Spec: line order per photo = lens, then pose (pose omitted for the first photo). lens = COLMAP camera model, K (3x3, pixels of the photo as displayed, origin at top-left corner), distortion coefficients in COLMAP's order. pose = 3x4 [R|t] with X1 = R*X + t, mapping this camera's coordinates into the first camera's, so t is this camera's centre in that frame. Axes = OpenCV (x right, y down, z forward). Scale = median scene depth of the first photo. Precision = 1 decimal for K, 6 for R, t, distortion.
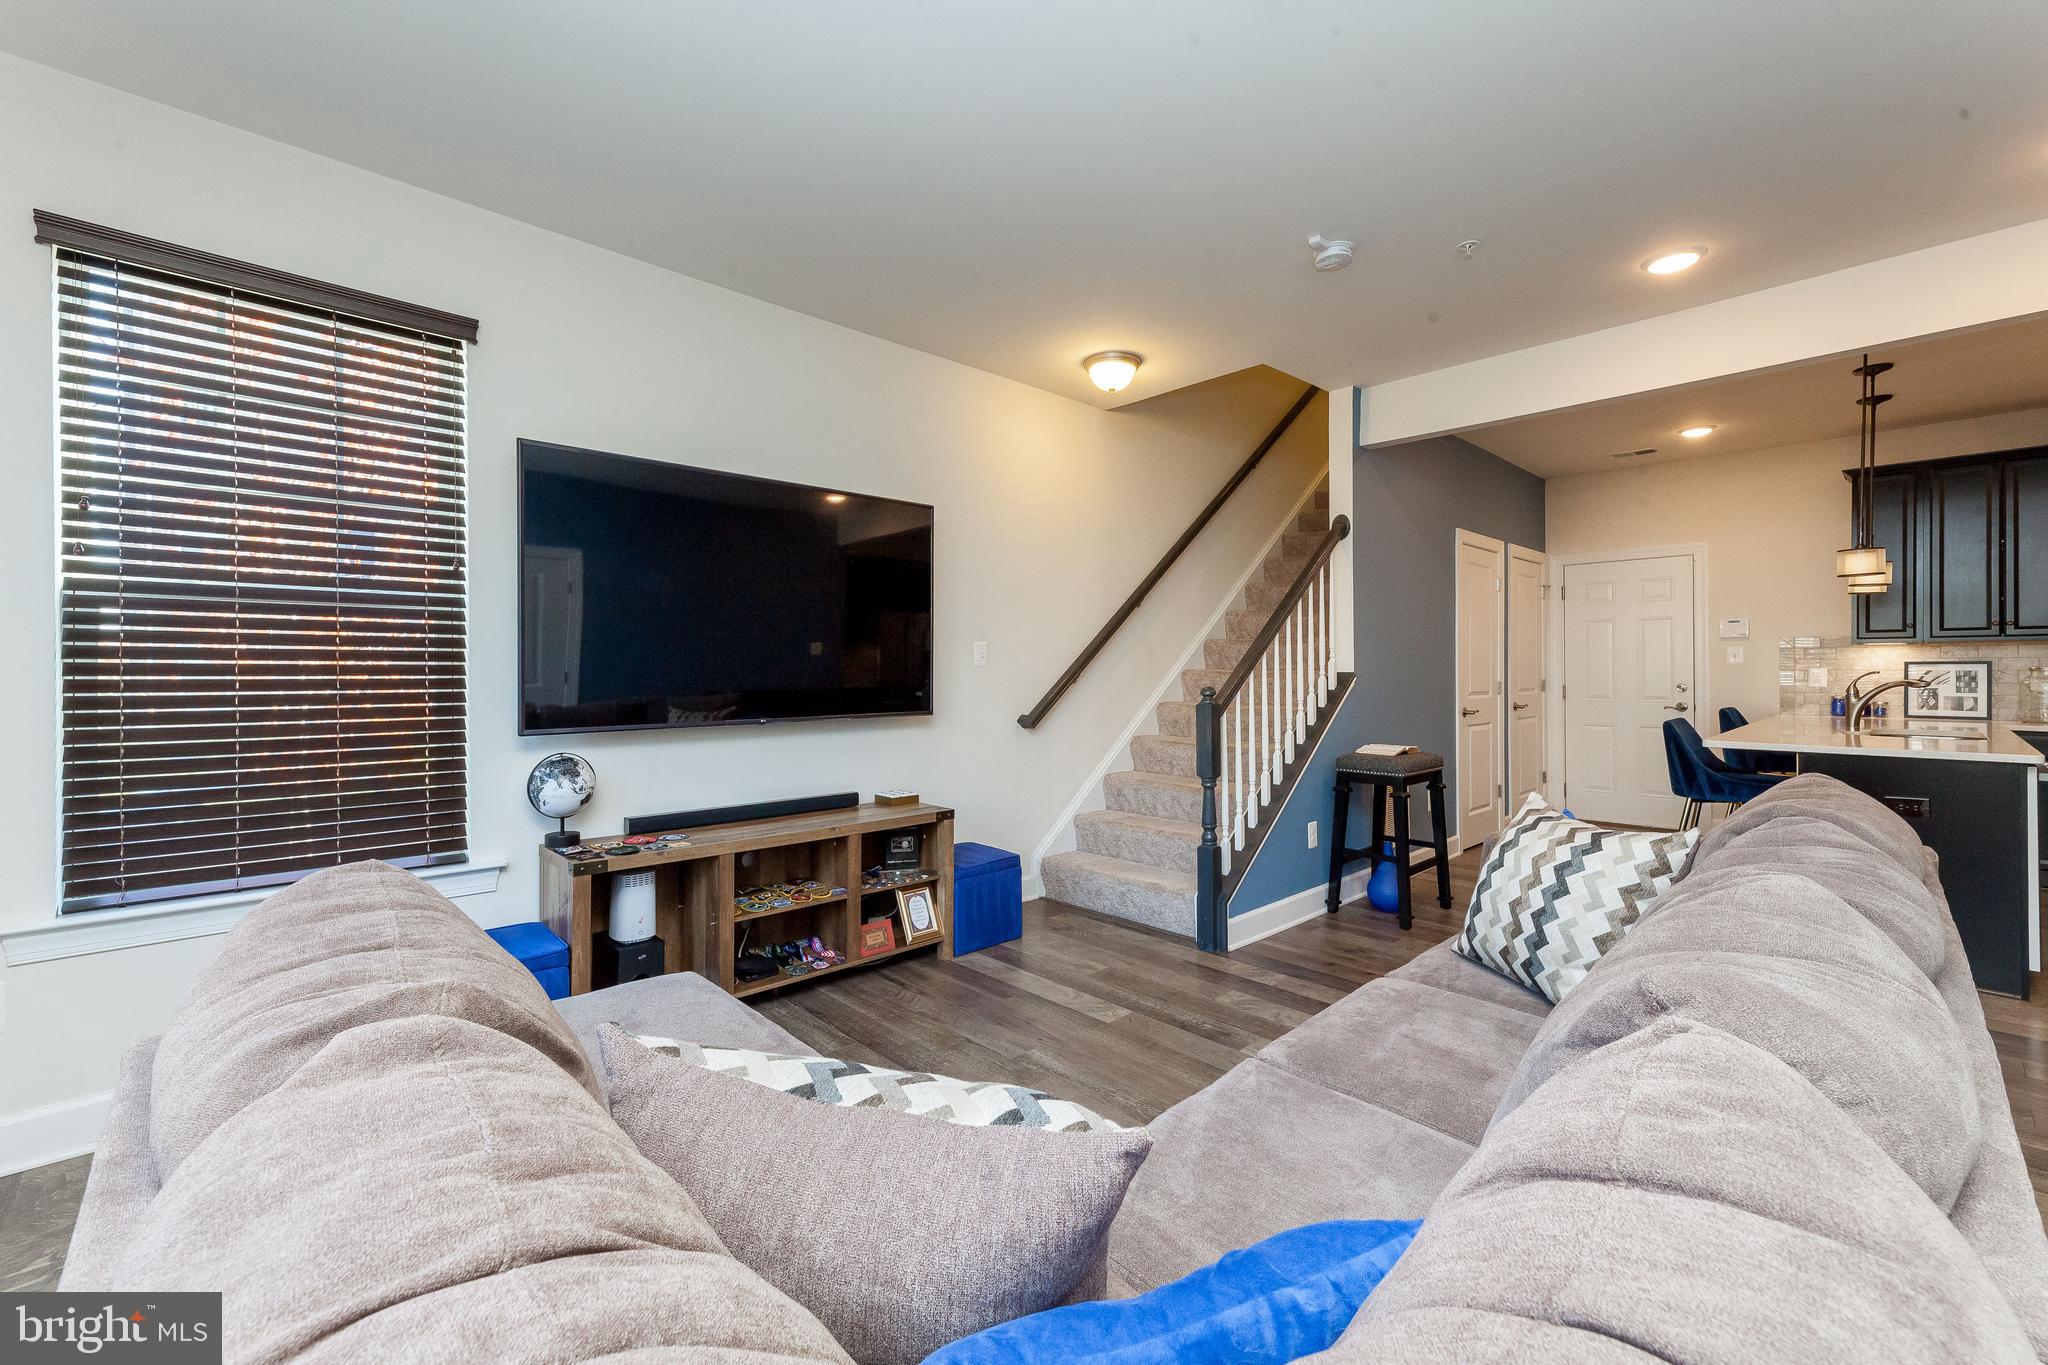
lens RADIAL K [[837.3, 0, 1022.8], [0, 837.3, 670.2], [0, 0, 1]] dist [0.011752, -0.000012]
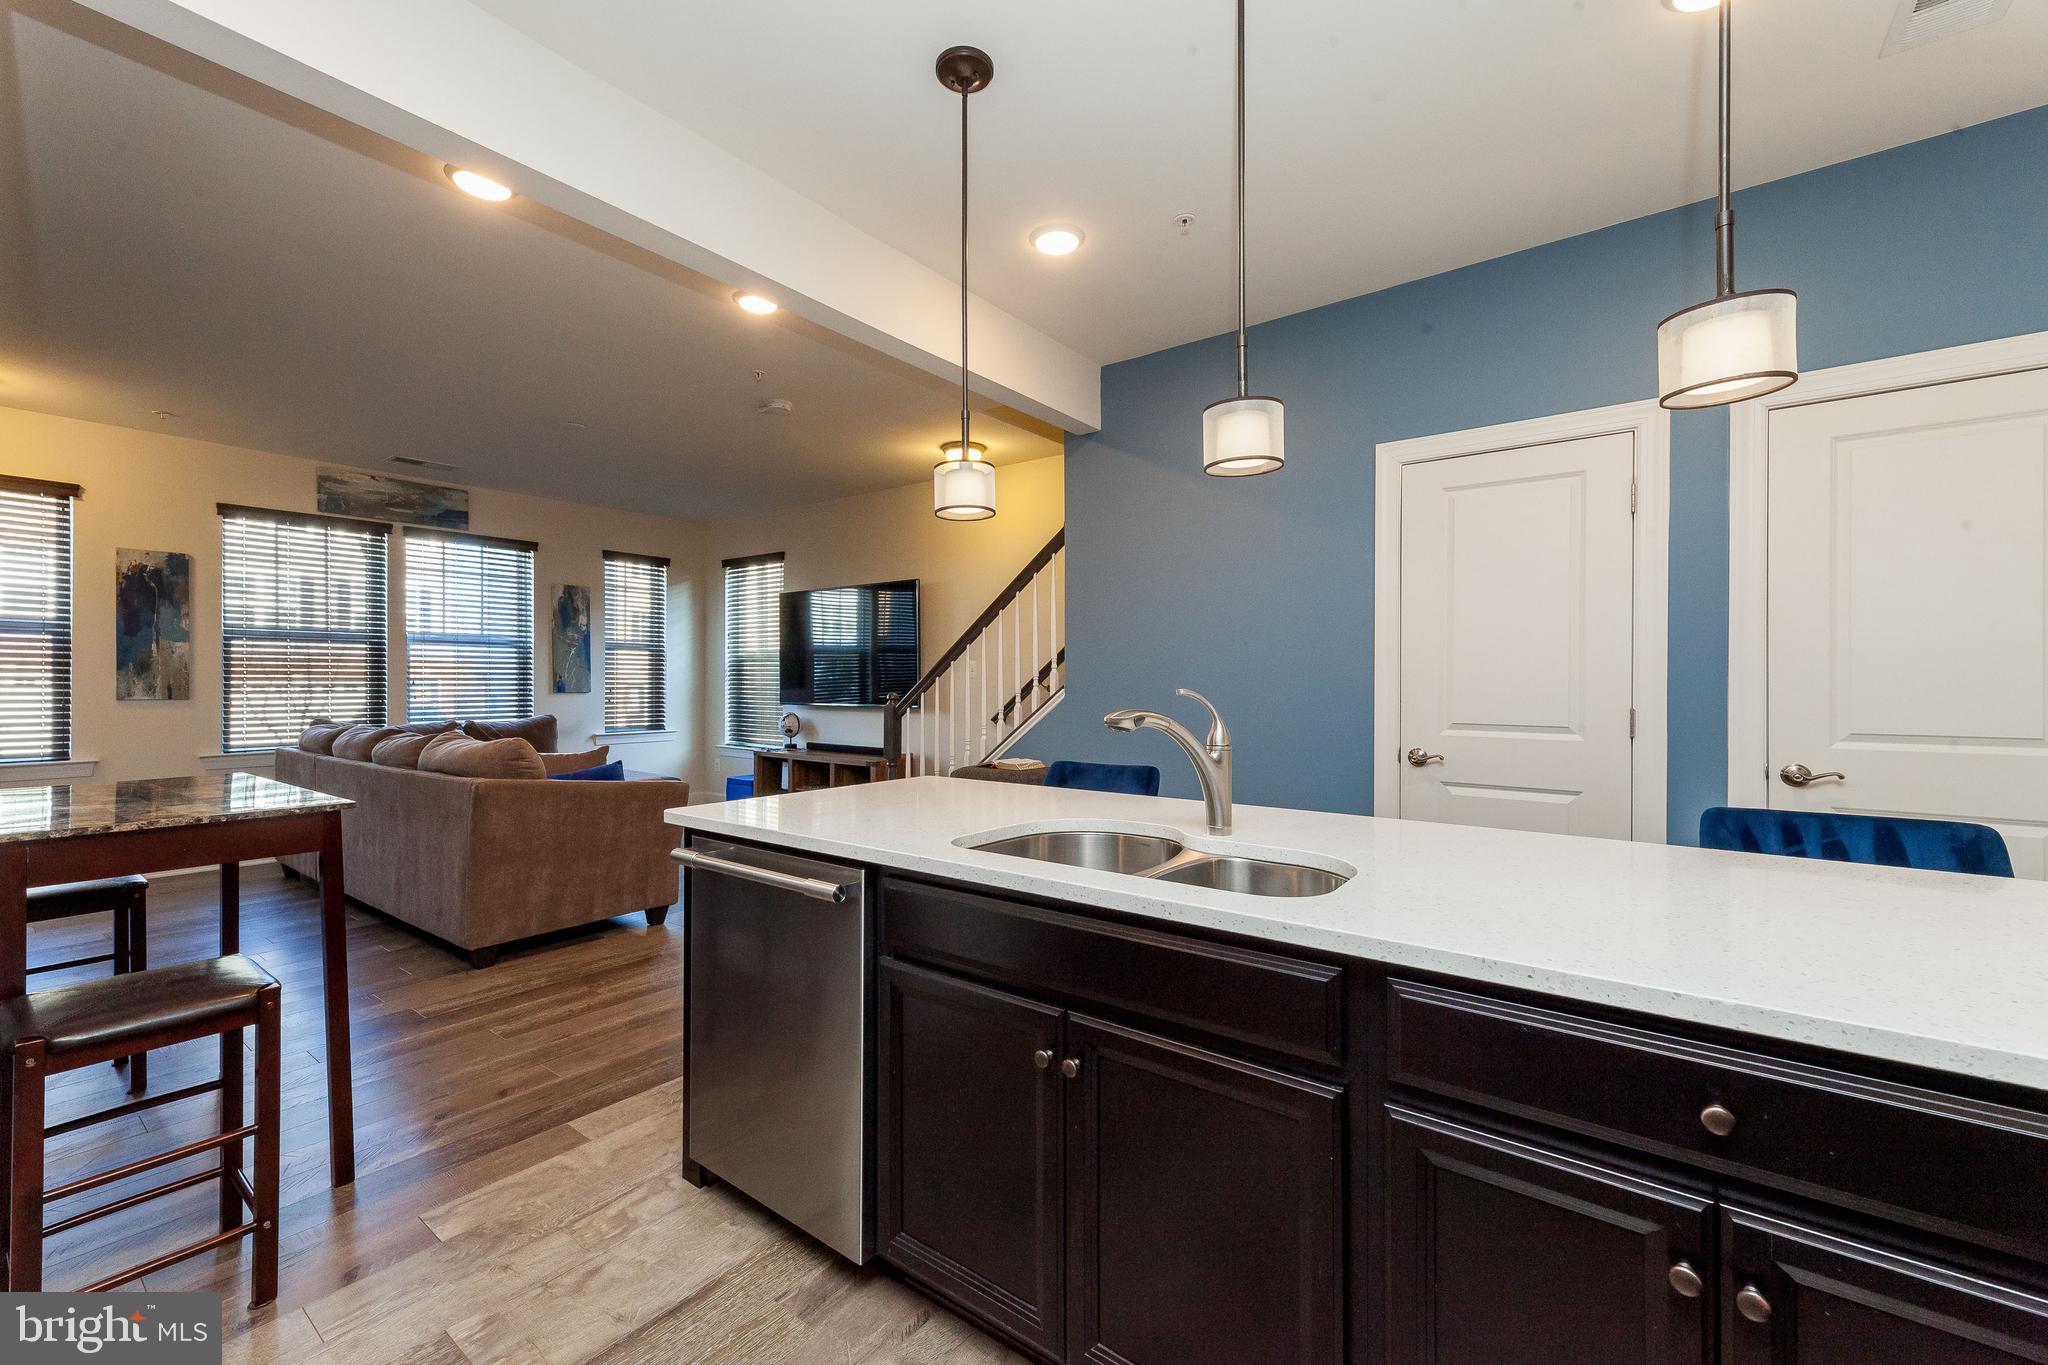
lens RADIAL K [[832.0, 0, 1014.2], [0, 832.0, 681.4], [0, 0, 1]] dist [0.012590, 0.000236]
pose [[0.159051, 0.004416, -0.987261, 1.686826], [-0.001536, 0.999990, 0.004226, -0.006001], [0.987269, 0.000844, 0.159056, 1.033399]]
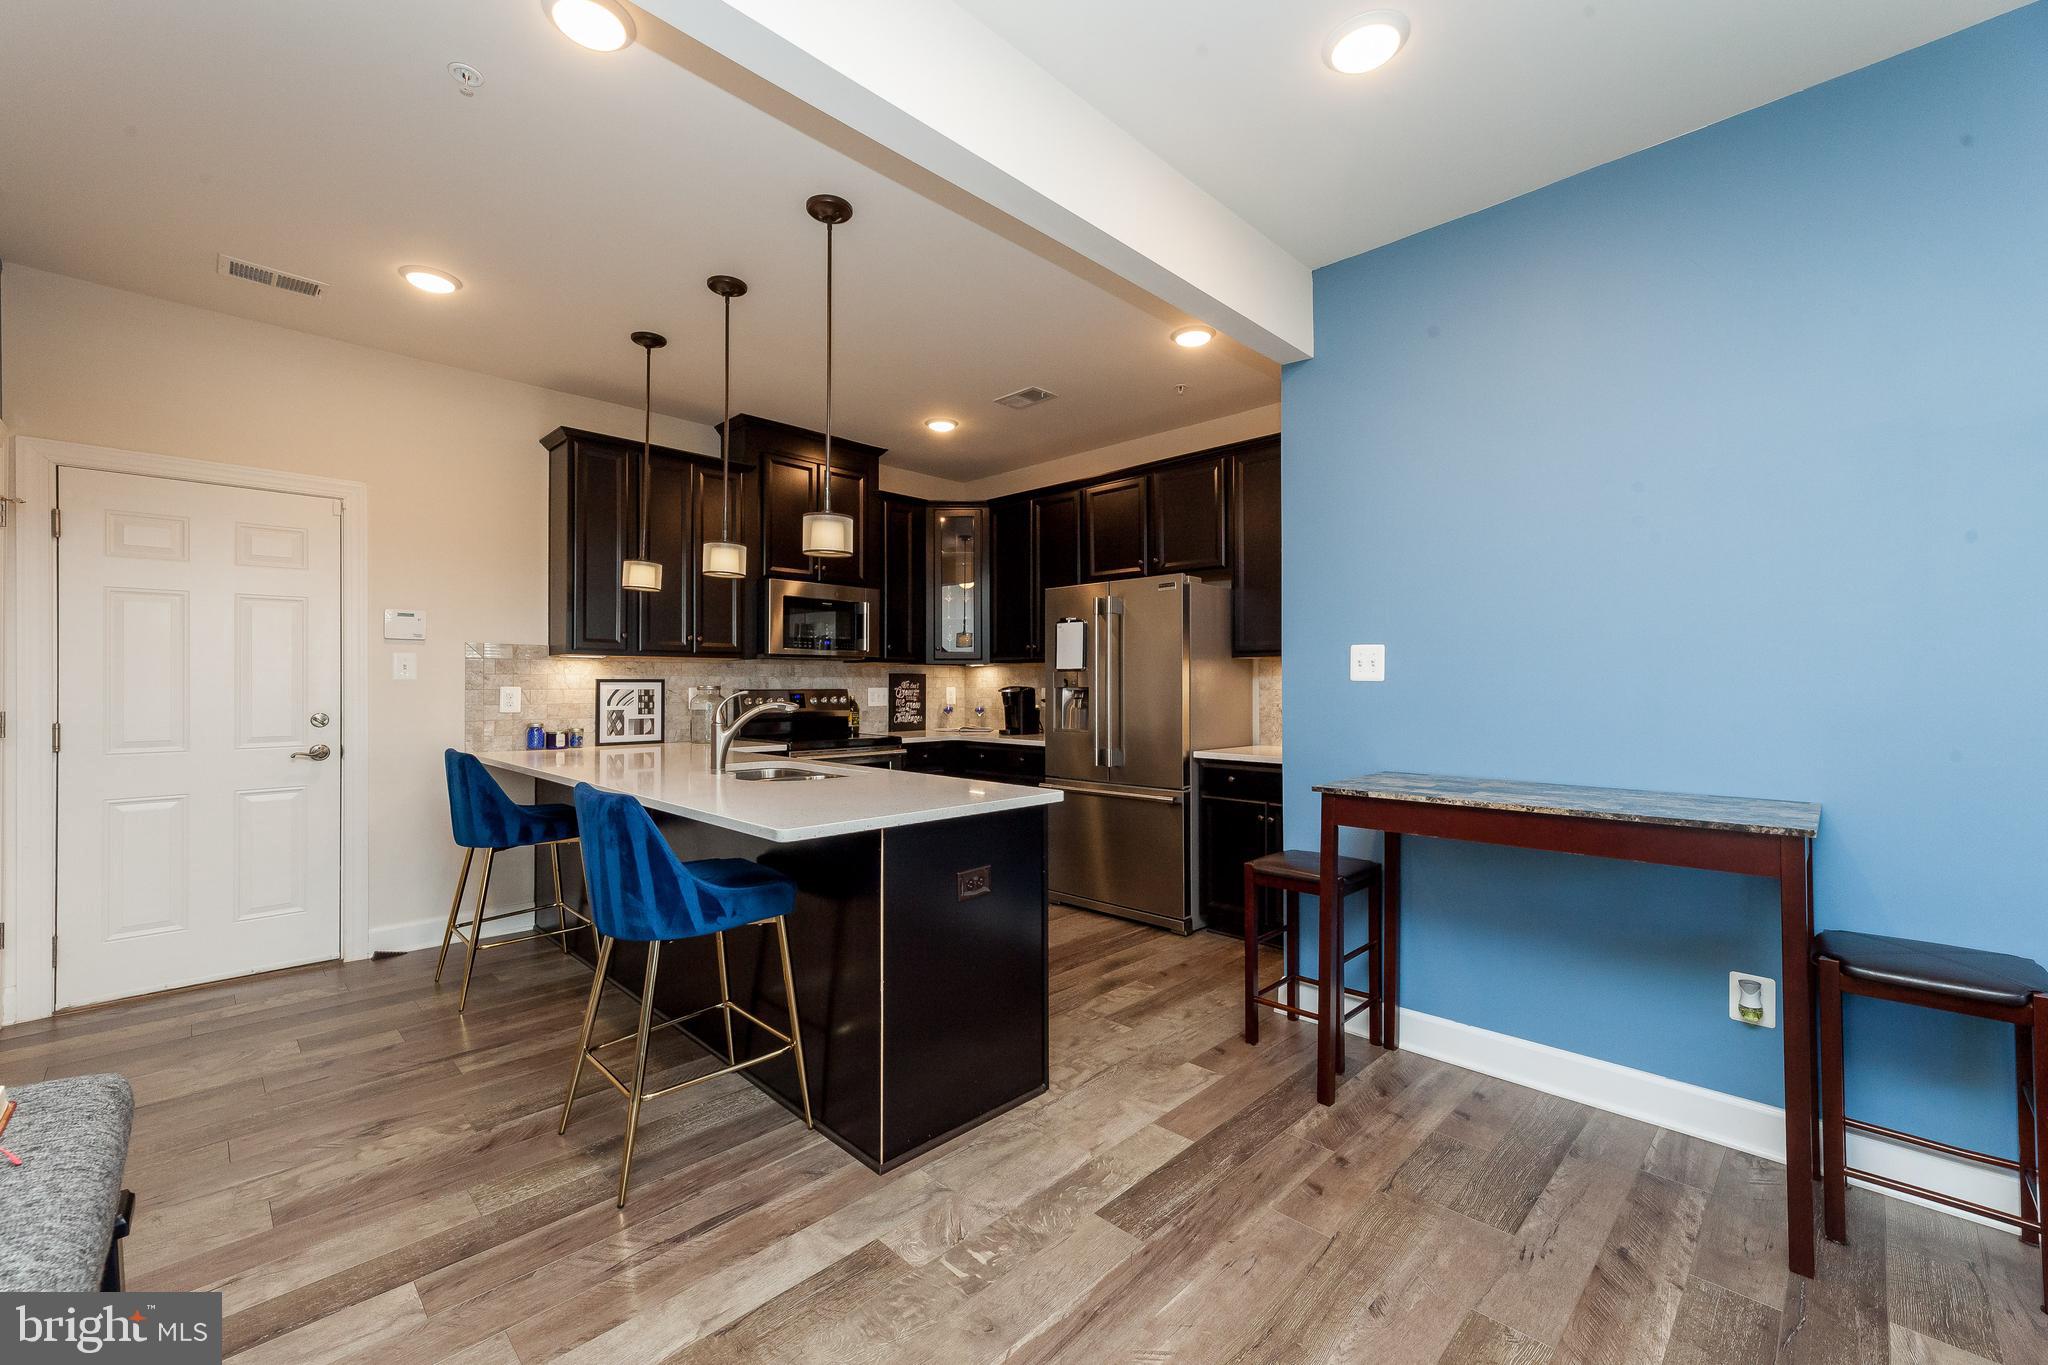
lens RADIAL K [[832.0, 0, 1014.2], [0, 832.0, 681.4], [0, 0, 1]] dist [0.012590, 0.000236]
pose [[-0.018965, 0.006389, 0.999800, 0.328704], [0.000706, 0.999979, -0.006377, -0.003434], [-0.999820, 0.000584, -0.018969, 0.939629]]
